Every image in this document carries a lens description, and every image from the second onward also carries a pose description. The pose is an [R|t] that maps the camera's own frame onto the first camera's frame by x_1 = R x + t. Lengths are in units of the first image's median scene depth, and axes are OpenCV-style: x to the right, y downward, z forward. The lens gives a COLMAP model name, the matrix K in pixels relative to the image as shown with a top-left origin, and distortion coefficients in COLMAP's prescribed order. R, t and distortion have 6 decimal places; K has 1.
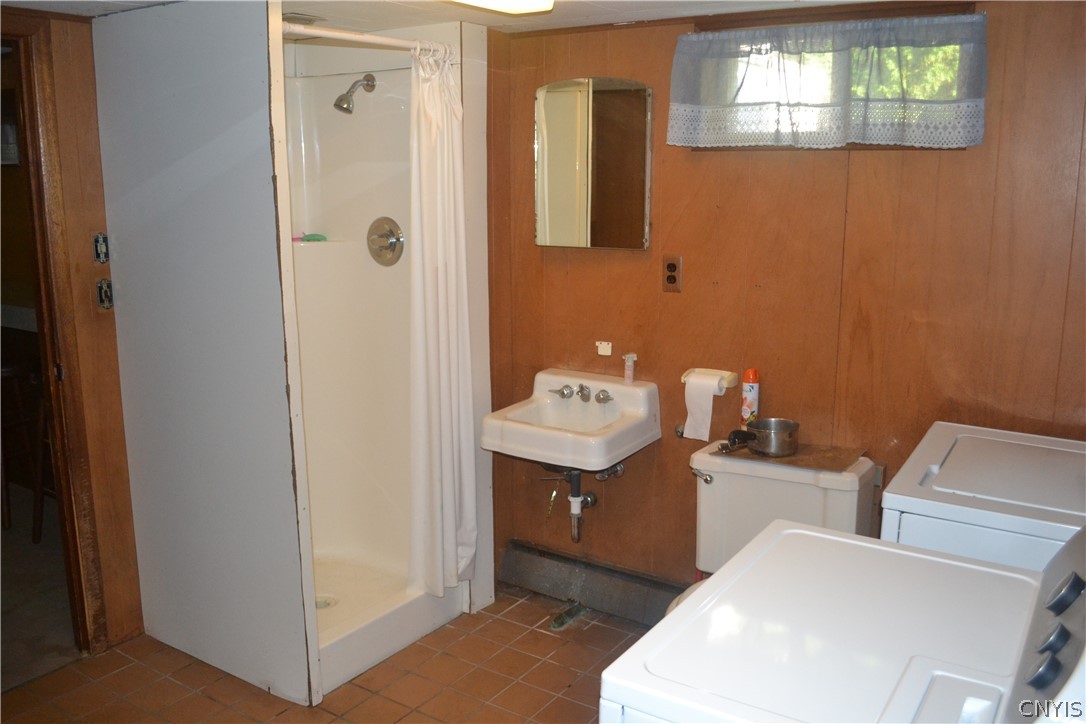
lens RADIAL K [[948.4, 0, 543.0], [0, 948.4, 360.0], [0, 0, 1]] dist [-0.064070, -0.012308]
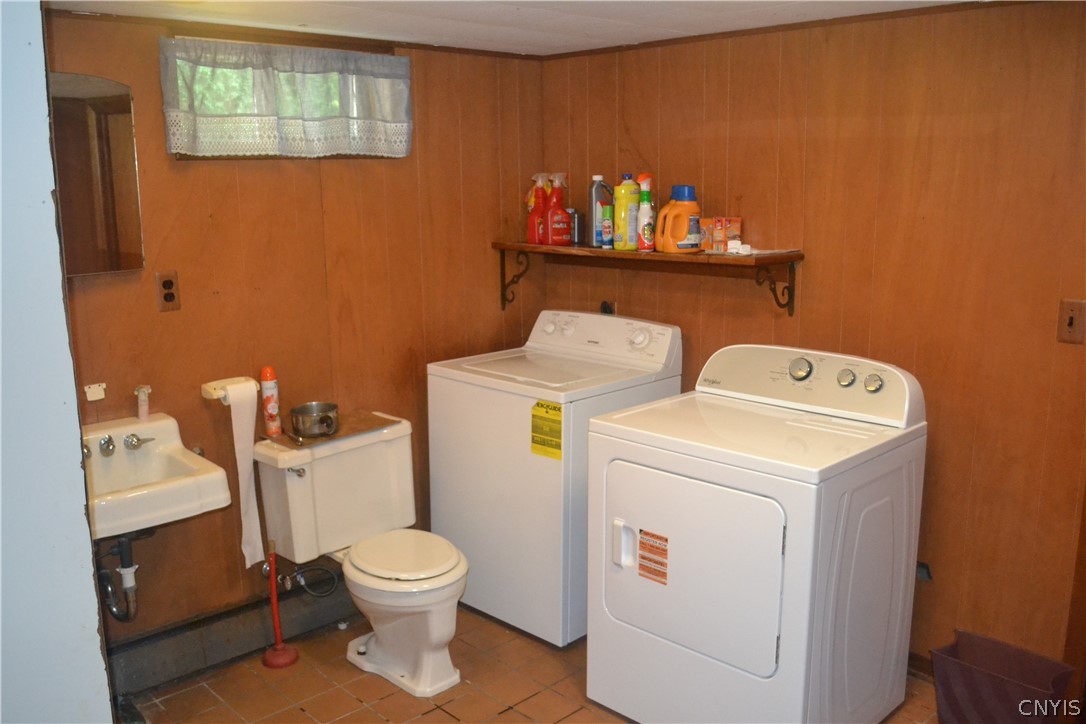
lens RADIAL K [[948.4, 0, 543.6], [0, 948.4, 365.2], [0, 0, 1]] dist [-0.064070, -0.012308]
pose [[0.212356, -0.195756, 0.957384, -0.706745], [0.203693, 0.967076, 0.152557, -0.089229], [-0.955727, 0.162616, 0.245239, 0.446222]]
